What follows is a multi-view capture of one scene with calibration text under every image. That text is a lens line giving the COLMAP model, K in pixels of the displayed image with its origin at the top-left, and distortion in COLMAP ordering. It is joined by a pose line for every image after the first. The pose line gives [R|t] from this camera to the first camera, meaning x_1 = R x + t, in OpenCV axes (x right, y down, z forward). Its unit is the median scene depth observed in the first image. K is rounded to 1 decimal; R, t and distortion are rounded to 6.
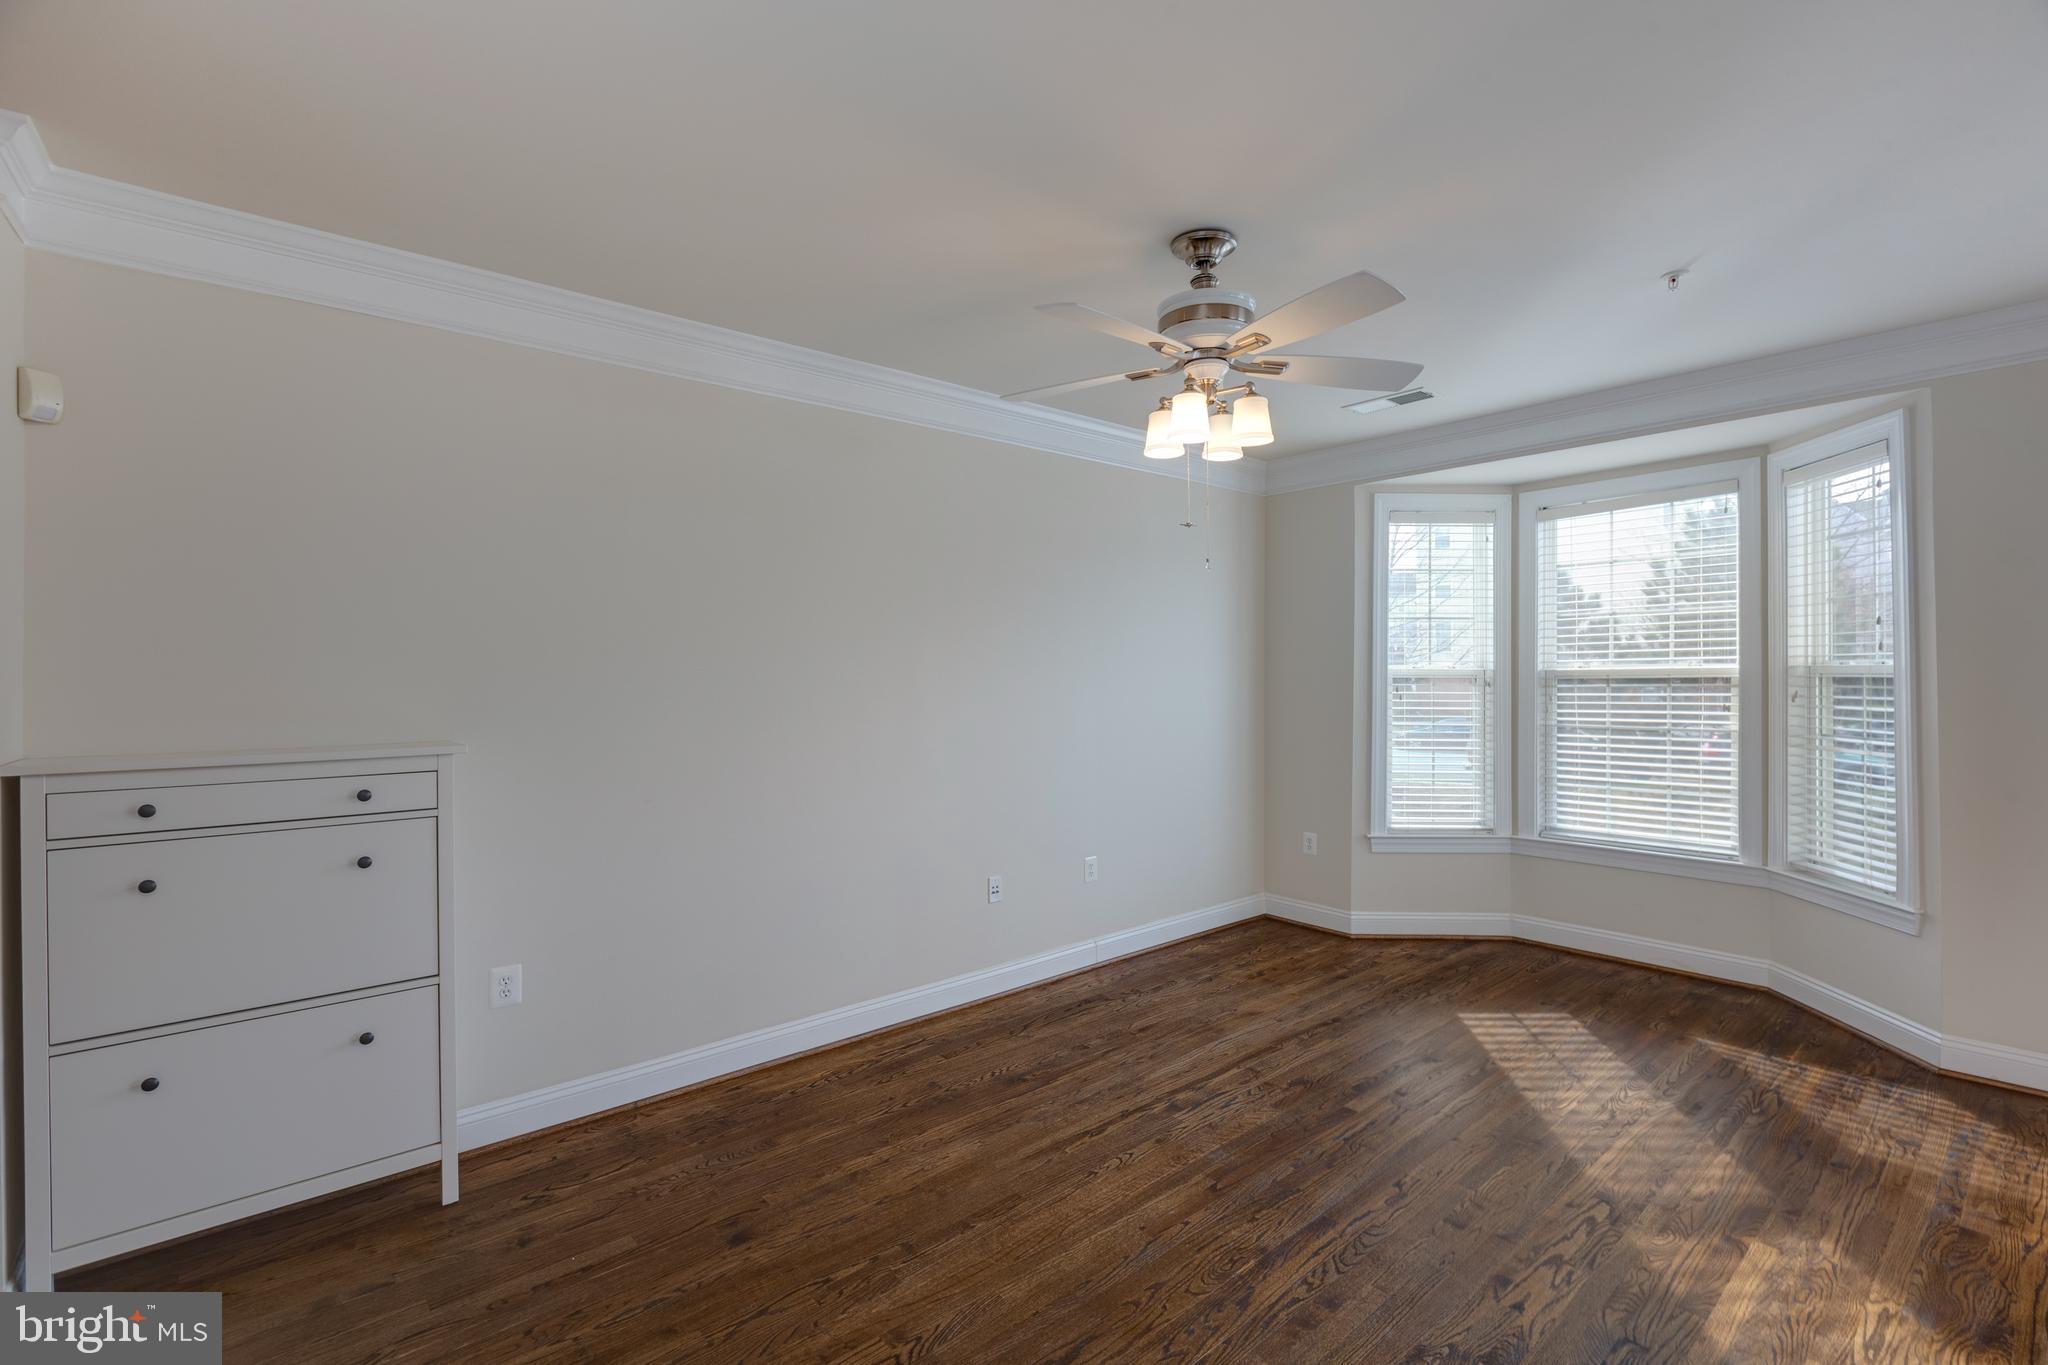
lens RADIAL K [[911.6, 0, 1033.3], [0, 911.6, 681.0], [0, 0, 1]] dist [-0.009356, -0.000328]
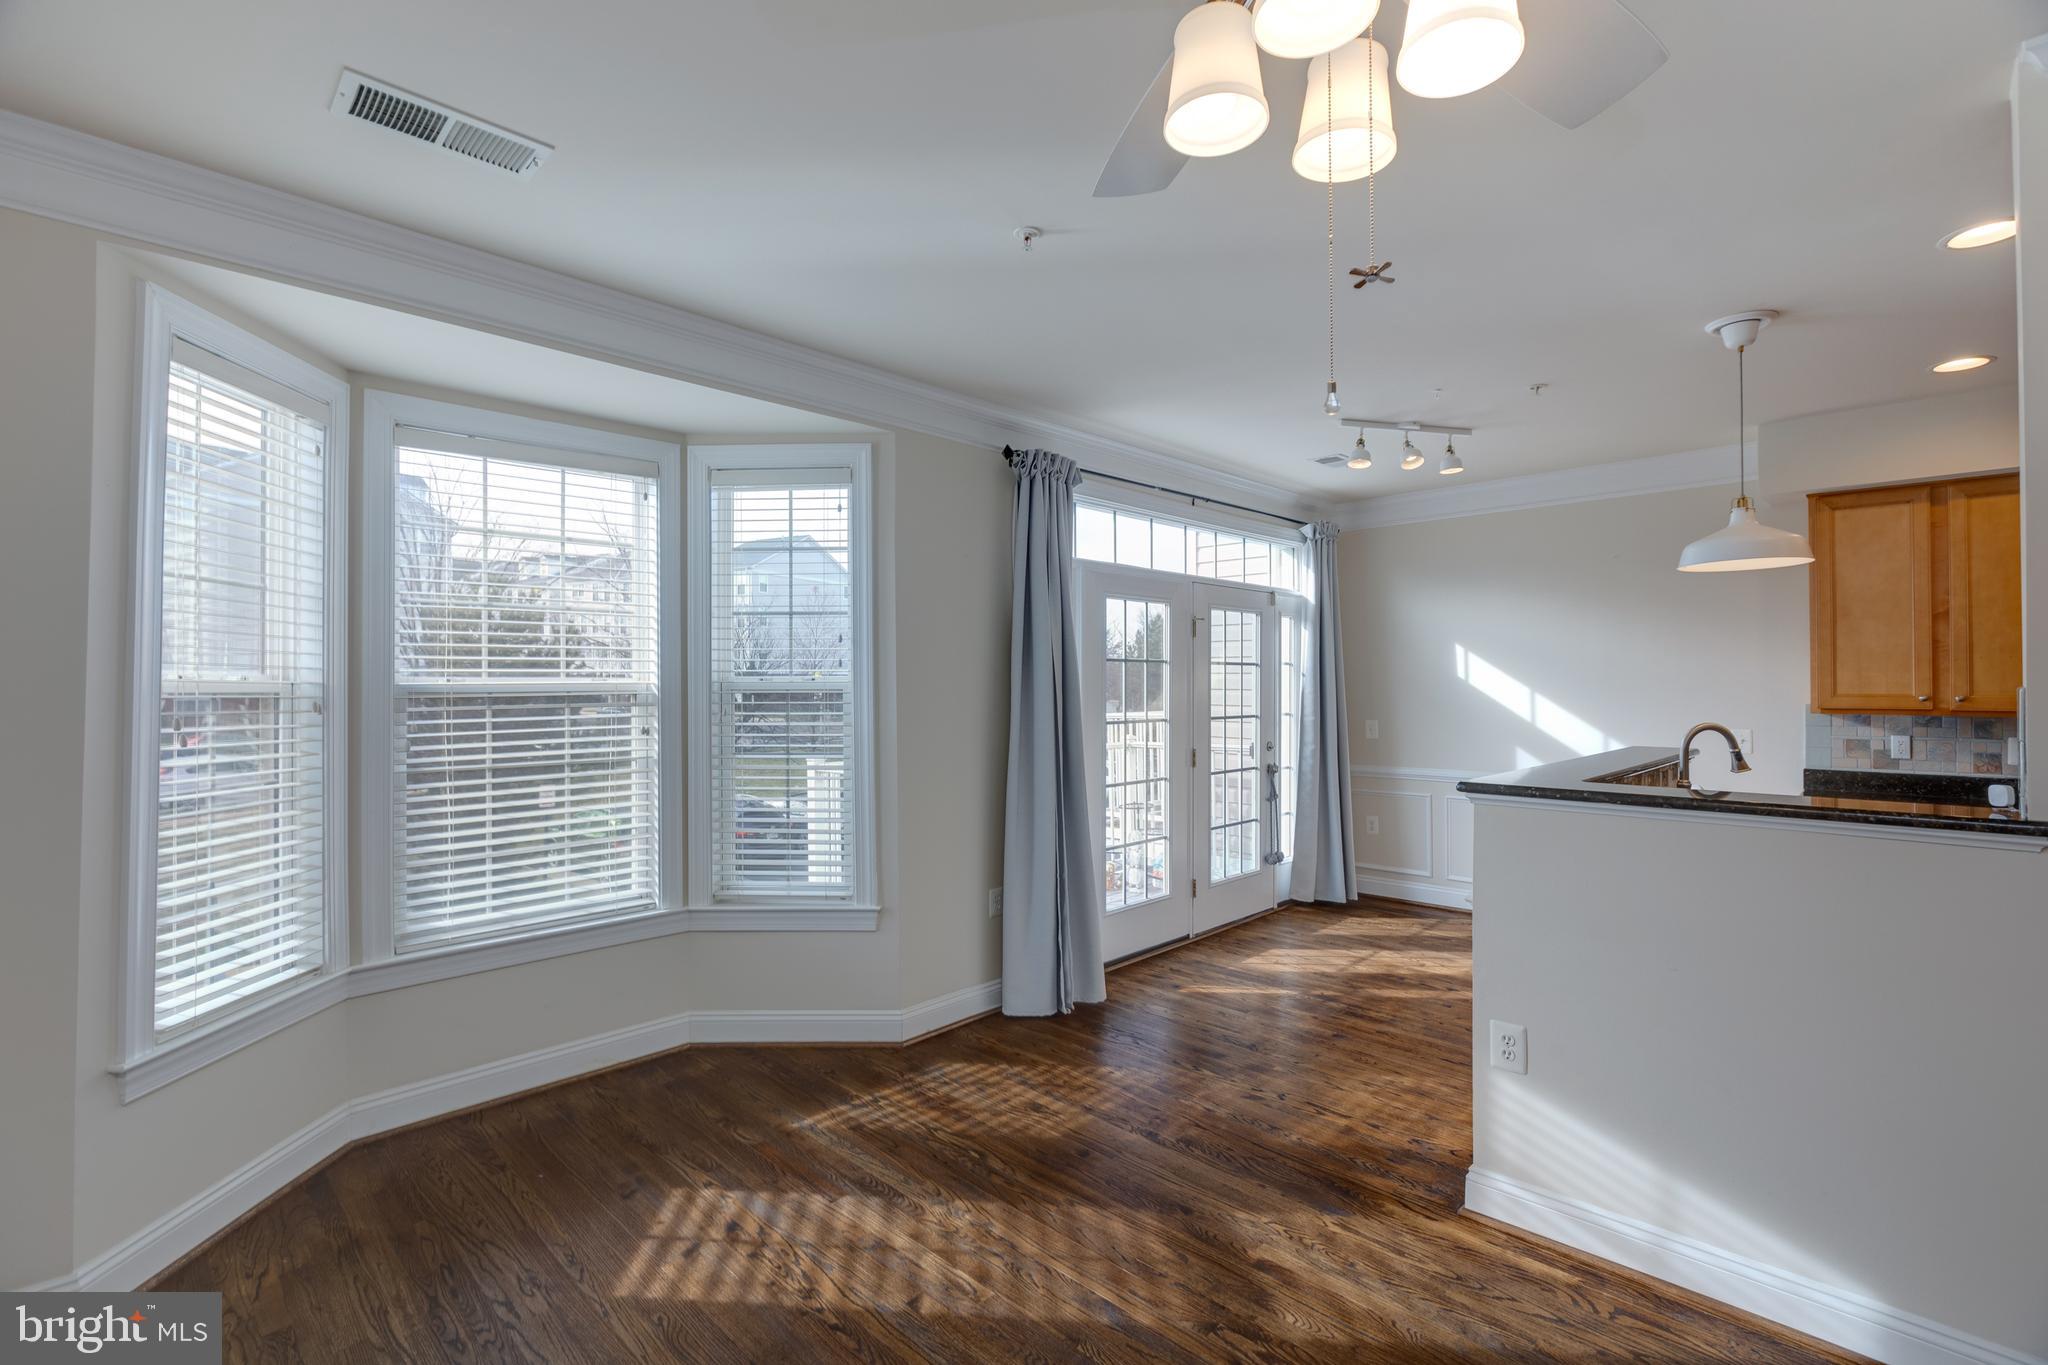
lens RADIAL K [[911.6, 0, 1033.9], [0, 911.6, 677.1], [0, 0, 1]] dist [-0.009356, -0.000328]
pose [[-0.076717, 0.013503, 0.996961, -0.122991], [0.010975, 0.999859, -0.012698, -0.006314], [-0.996993, 0.009968, -0.076854, 0.818615]]
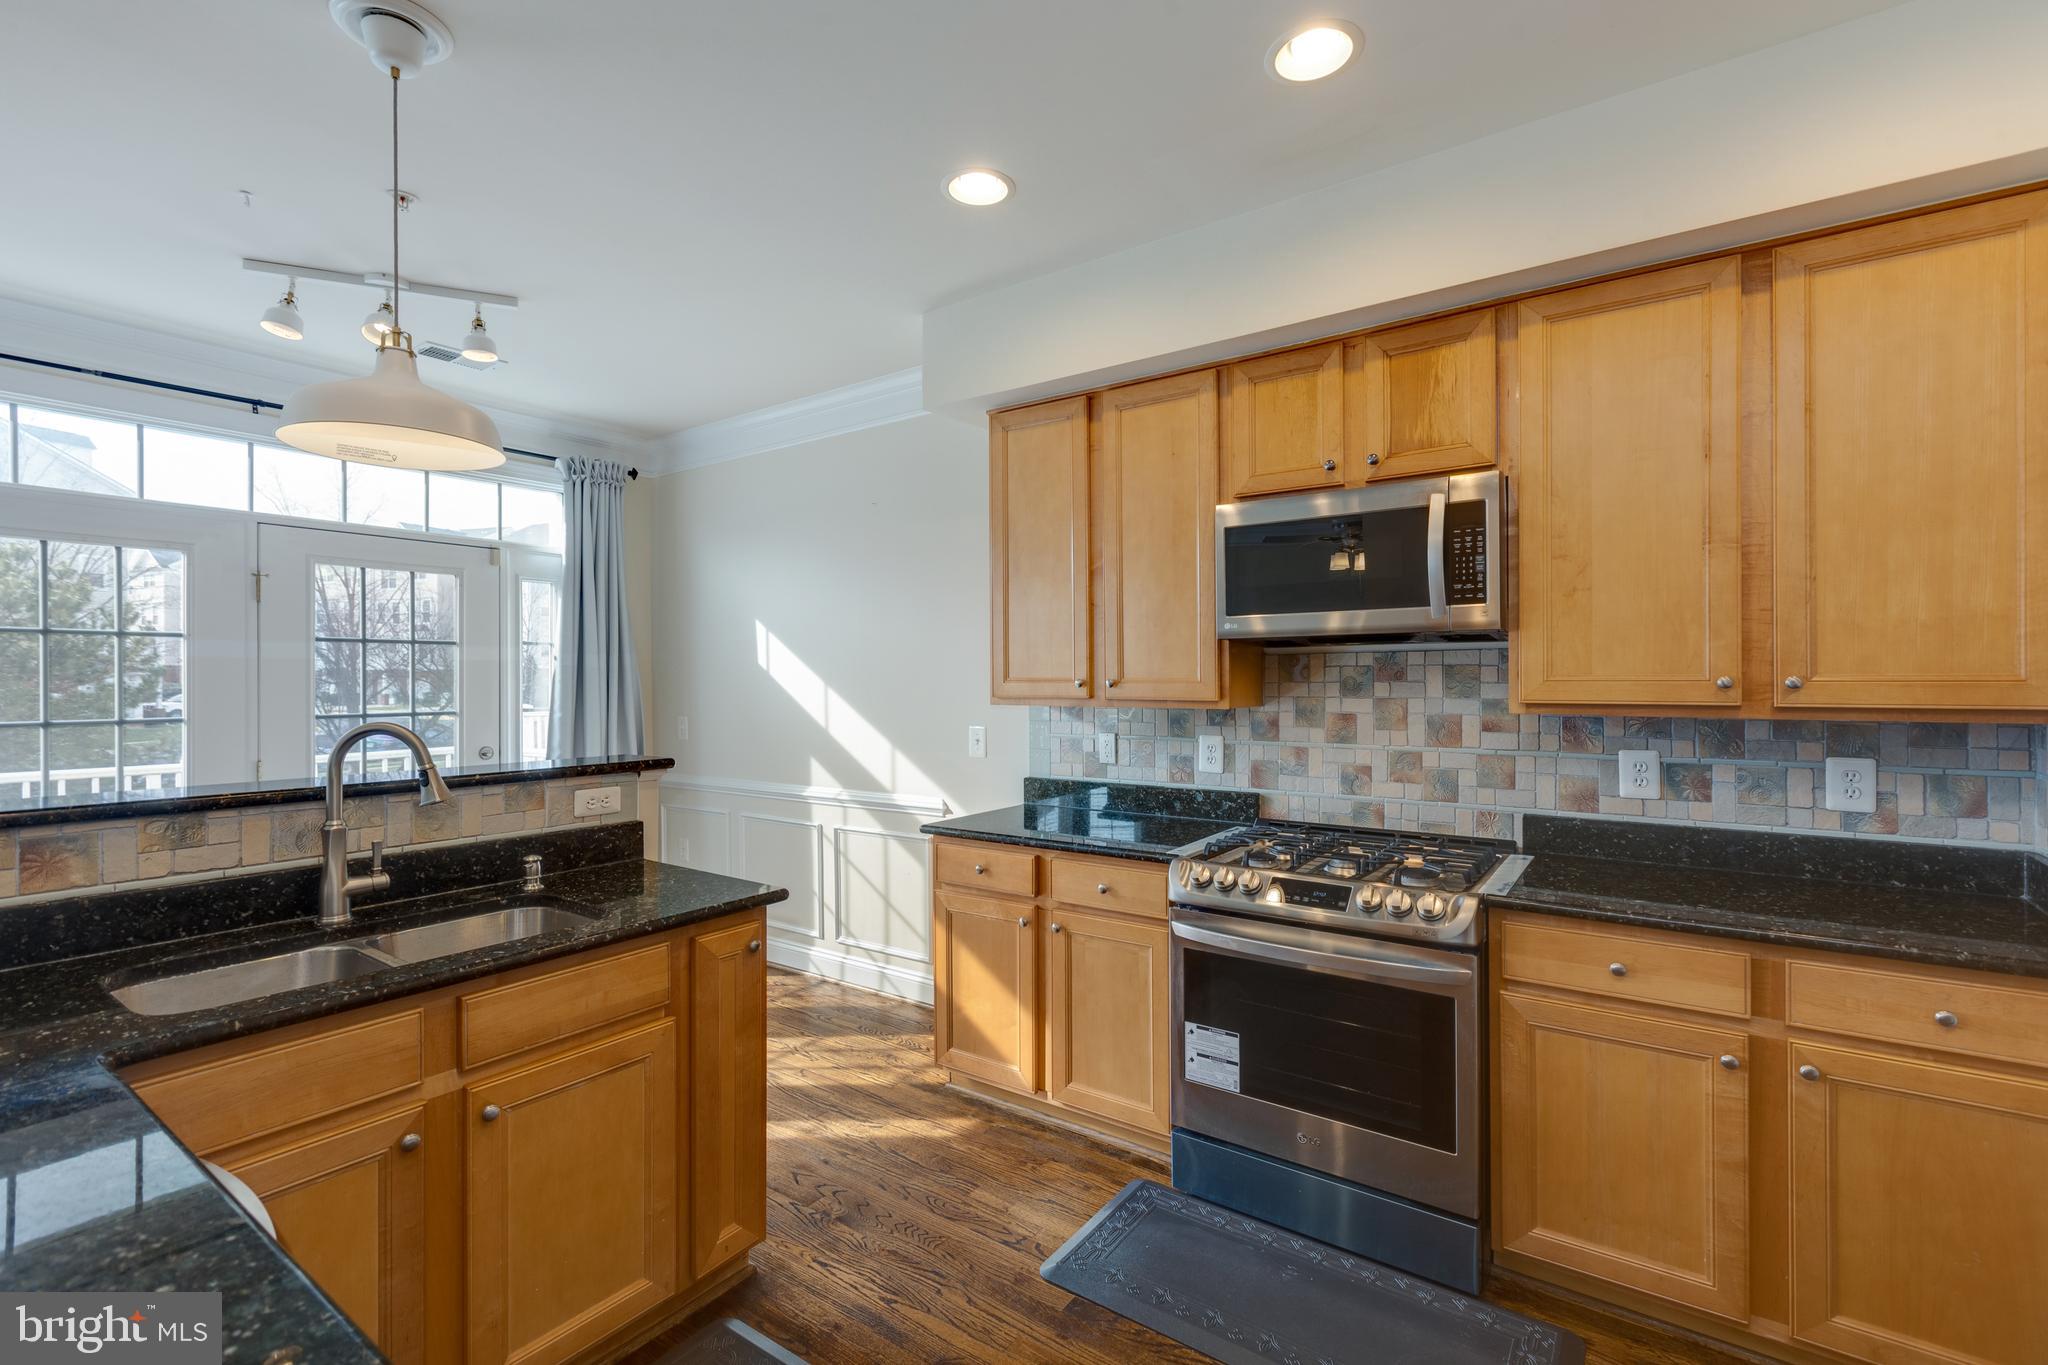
lens RADIAL K [[910.8, 0, 1030.0], [0, 910.8, 678.6], [0, 0, 1]] dist [0.002518, 0.001391]
pose [[-0.233825, 0.006953, 0.972254, 0.105916], [0.013965, 0.999895, -0.003792, 0.015937], [-0.972179, 0.012690, -0.233897, -0.116671]]
